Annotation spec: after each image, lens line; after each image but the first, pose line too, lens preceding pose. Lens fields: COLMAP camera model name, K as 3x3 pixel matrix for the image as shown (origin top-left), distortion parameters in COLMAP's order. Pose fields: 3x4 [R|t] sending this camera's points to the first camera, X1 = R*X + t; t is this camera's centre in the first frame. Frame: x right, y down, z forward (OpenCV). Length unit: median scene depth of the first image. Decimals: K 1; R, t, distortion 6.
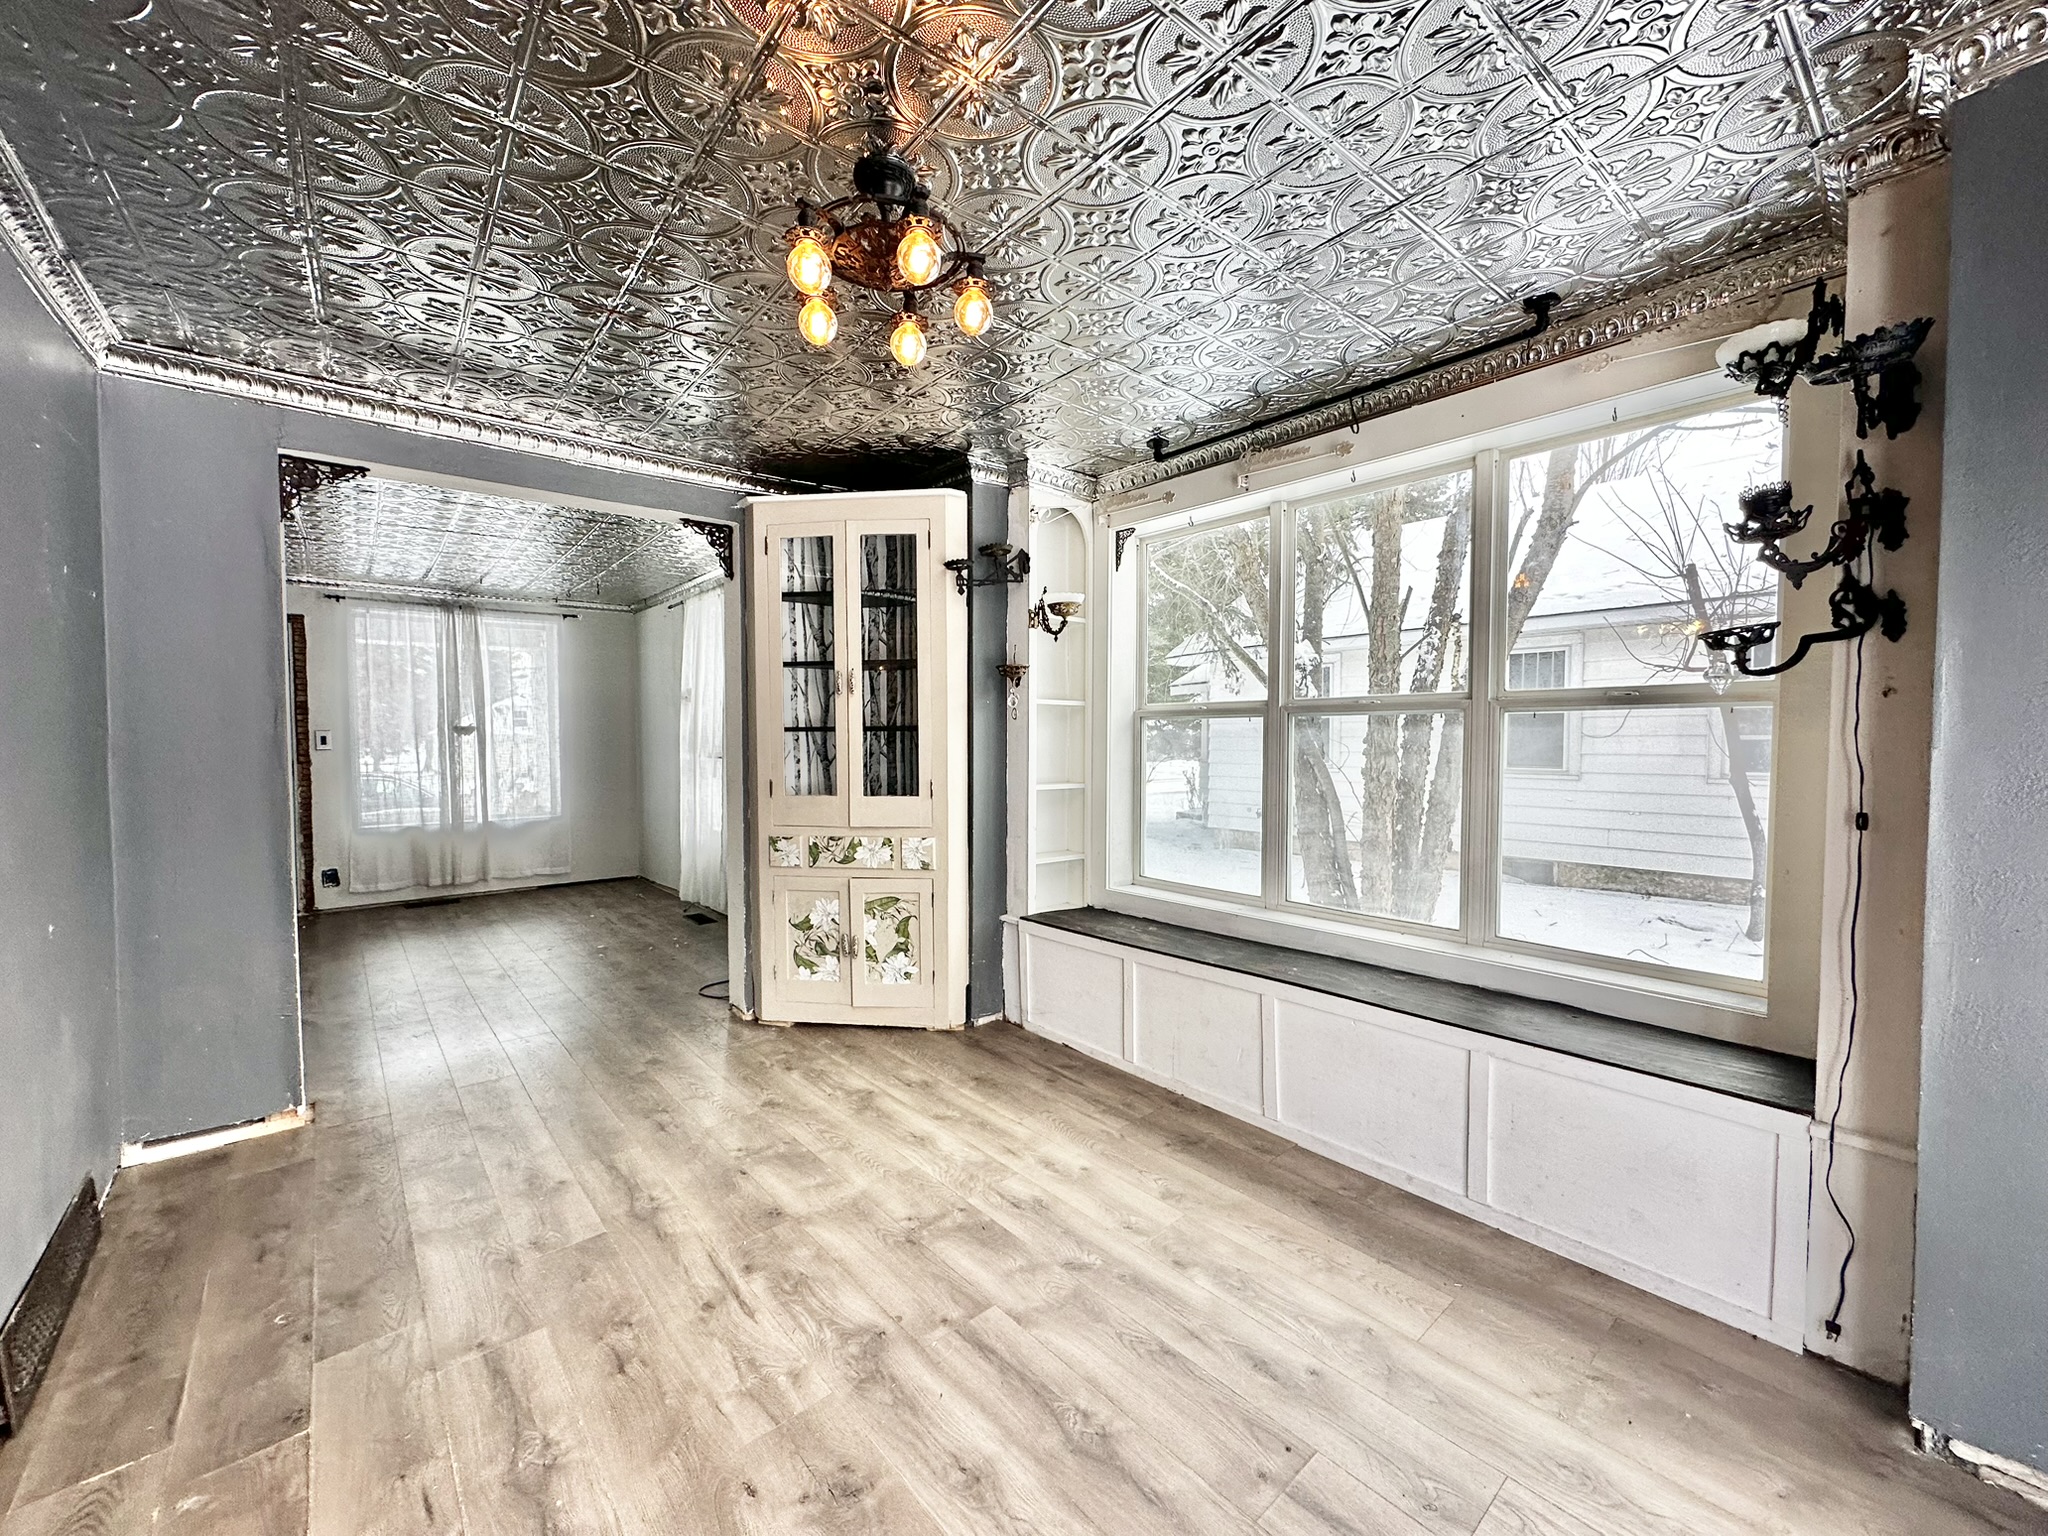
lens RADIAL K [[812.8, 0, 1023.3], [0, 812.8, 766.1], [0, 0, 1]] dist [-0.003854, 0.000597]
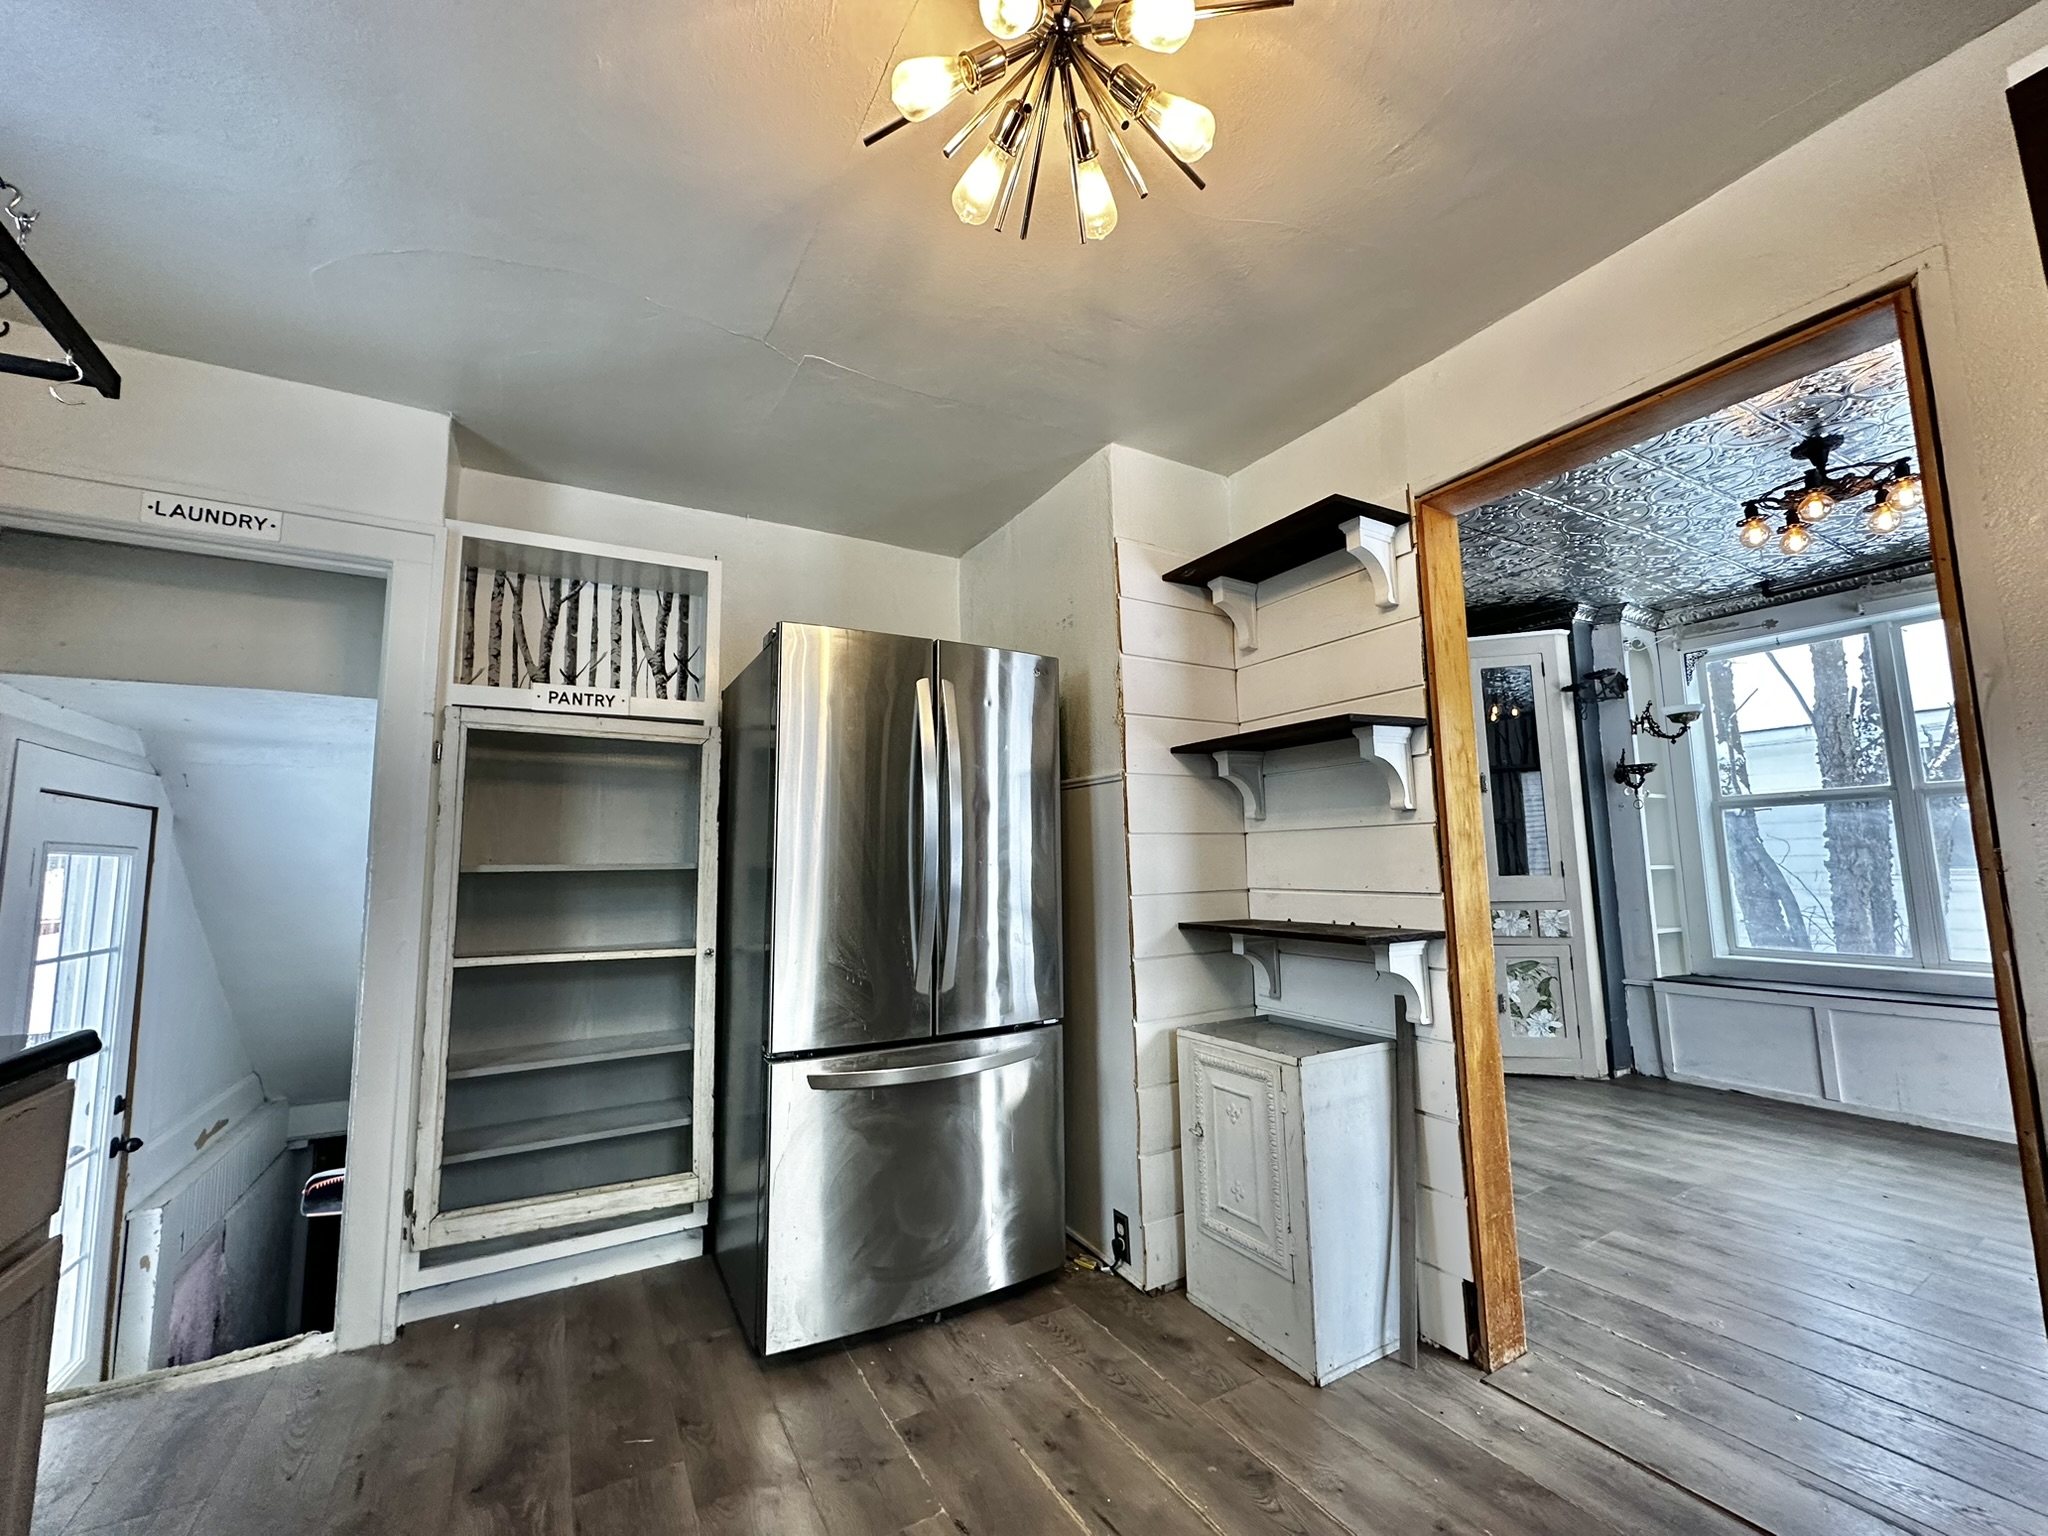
lens RADIAL K [[812.8, 0, 1023.3], [0, 812.8, 766.1], [0, 0, 1]] dist [-0.003854, 0.000597]
pose [[0.983482, -0.037290, -0.177121, -0.687954], [0.009585, 0.987905, -0.154764, 0.056745], [0.180750, 0.150509, 0.971945, -0.344175]]
